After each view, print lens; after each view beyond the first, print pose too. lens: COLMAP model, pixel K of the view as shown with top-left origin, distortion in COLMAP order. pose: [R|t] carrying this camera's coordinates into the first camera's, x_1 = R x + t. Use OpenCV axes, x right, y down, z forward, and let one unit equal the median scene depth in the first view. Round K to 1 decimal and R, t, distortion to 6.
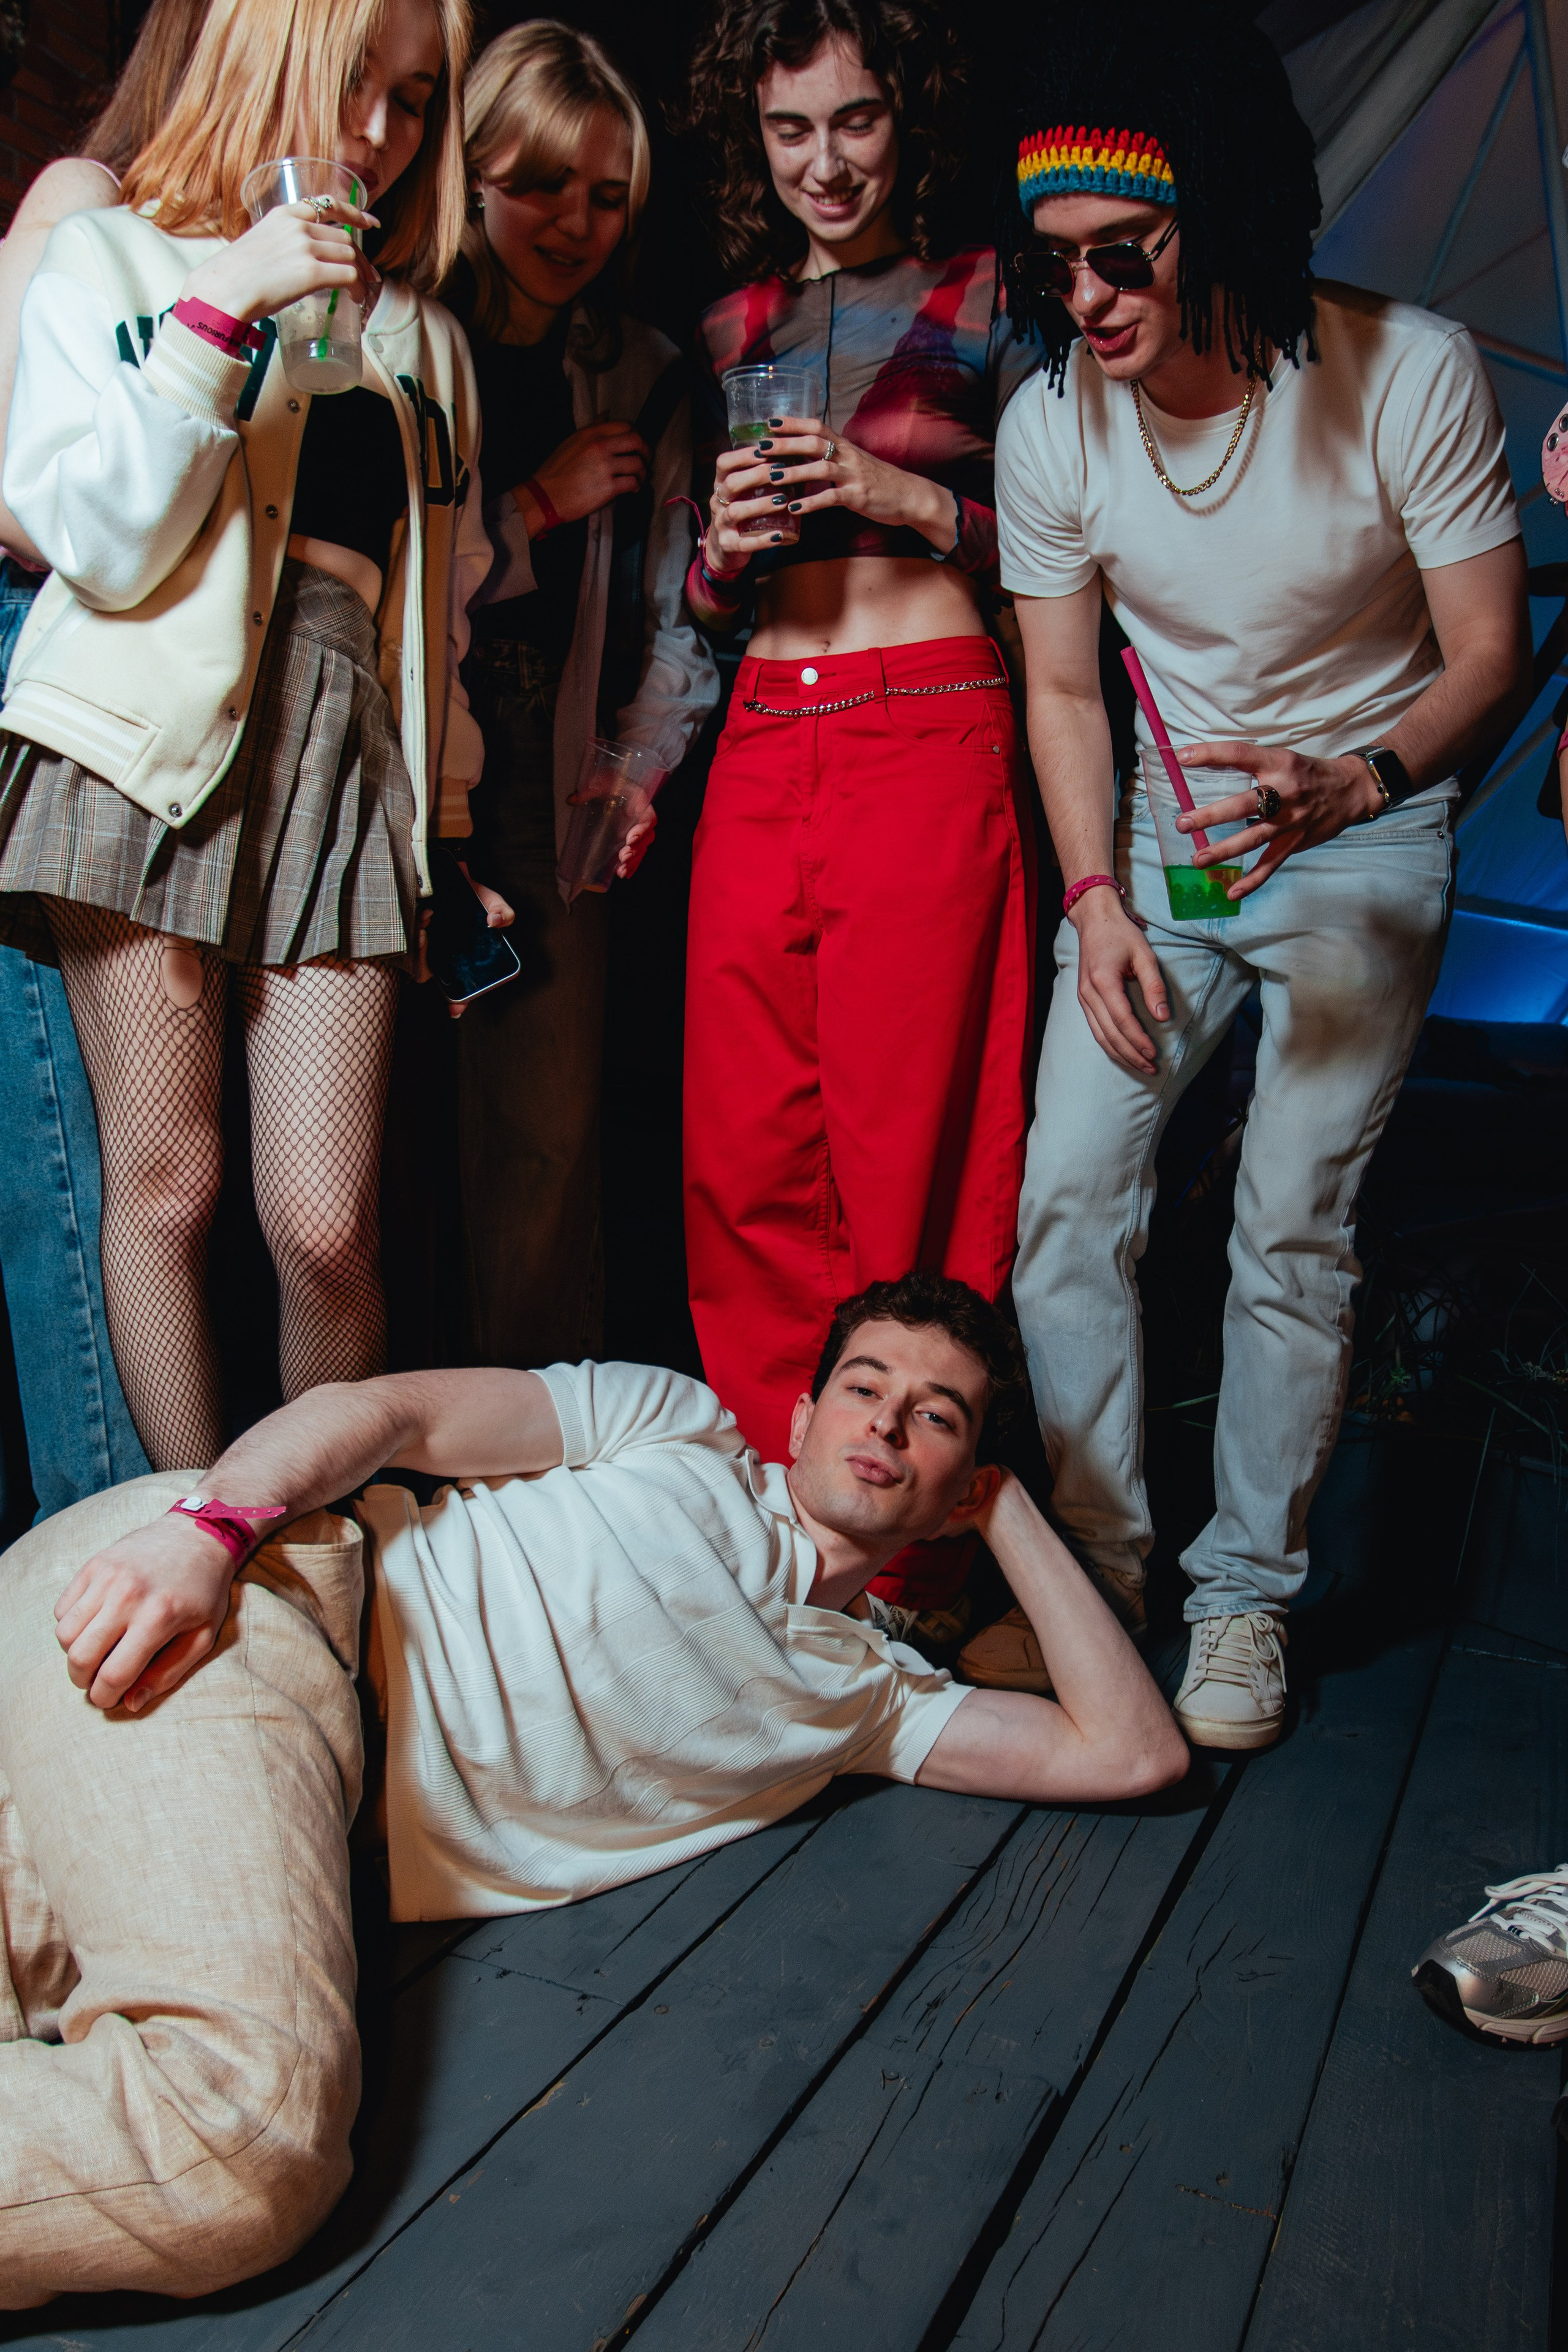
lens RADIAL K [[1856.3, 0, 789.2], [0, 1856.3, 1152.6], [0, 0, 1]] dist [-0.002147, -0.005050]
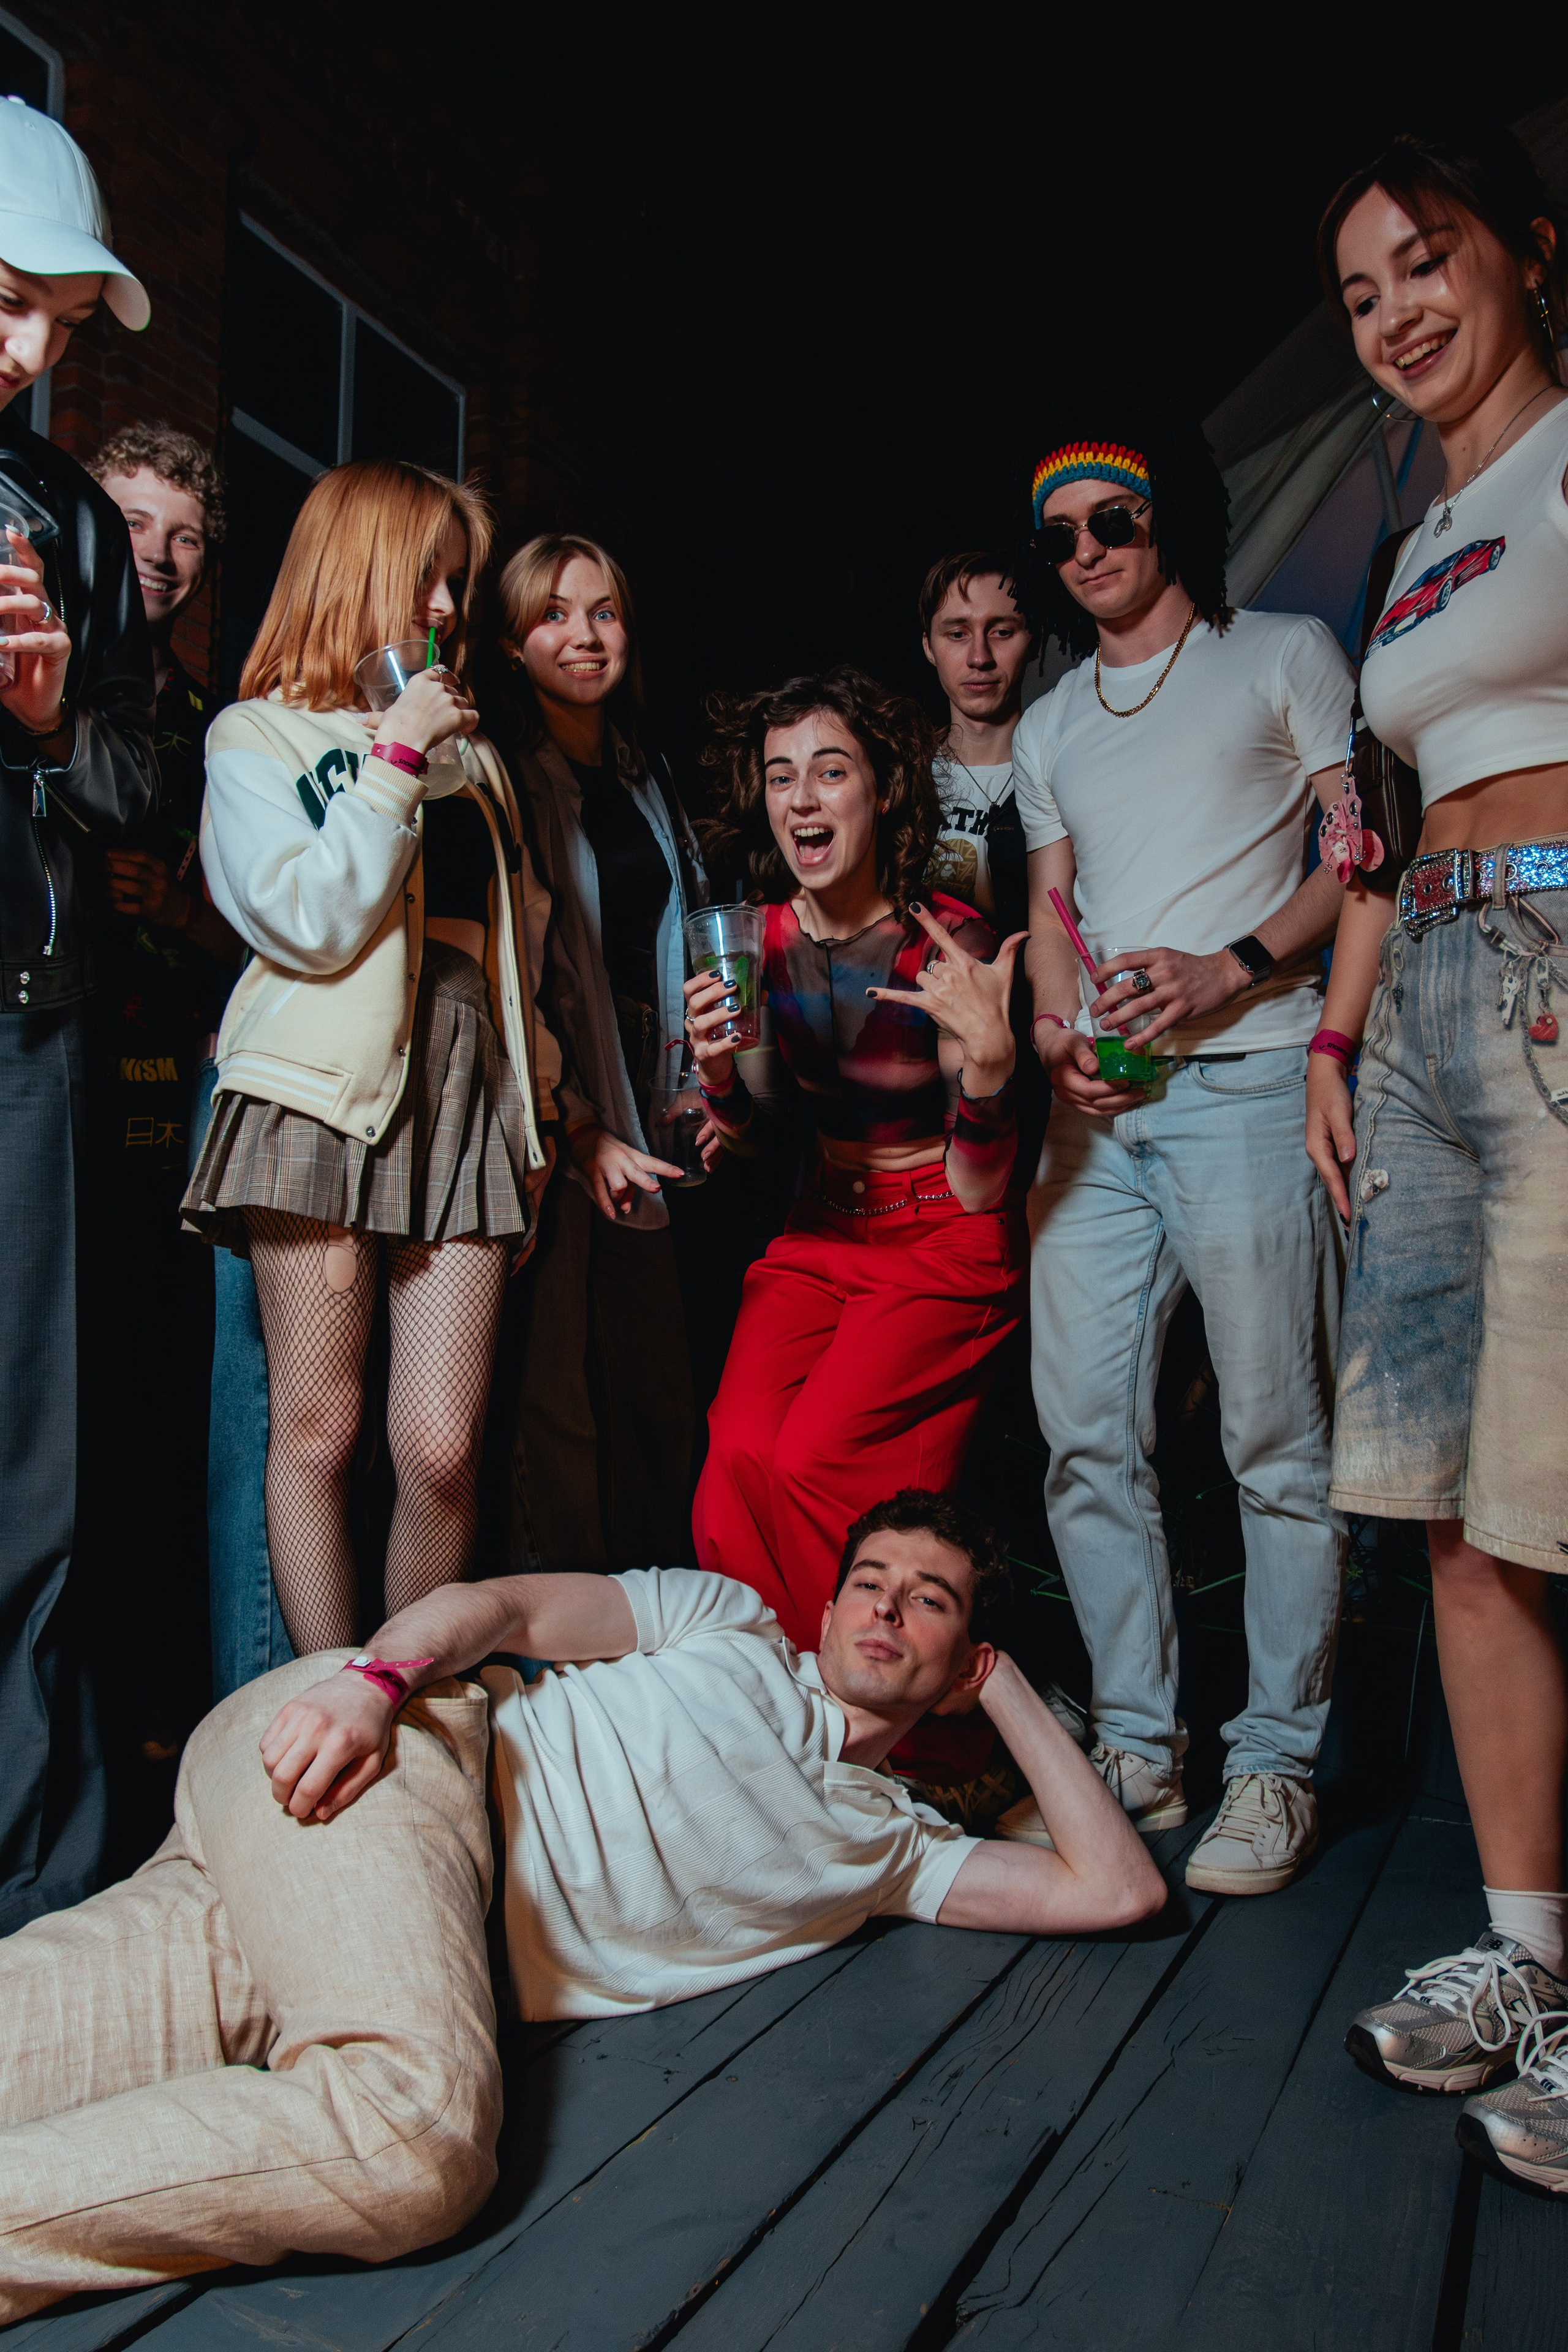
lens RADIAL K [[1856.3, 0, 787.6], [0, 1856.3, 1169.0], [0, 0, 1]] dist [-0.002147, -0.005050]
pose [[0.999292, -0.036297, -0.009905, 0.002059], [0.034281, 0.986874, -0.157814, 0.058696], [0.015503, 0.157363, 0.987419, -0.304619]]
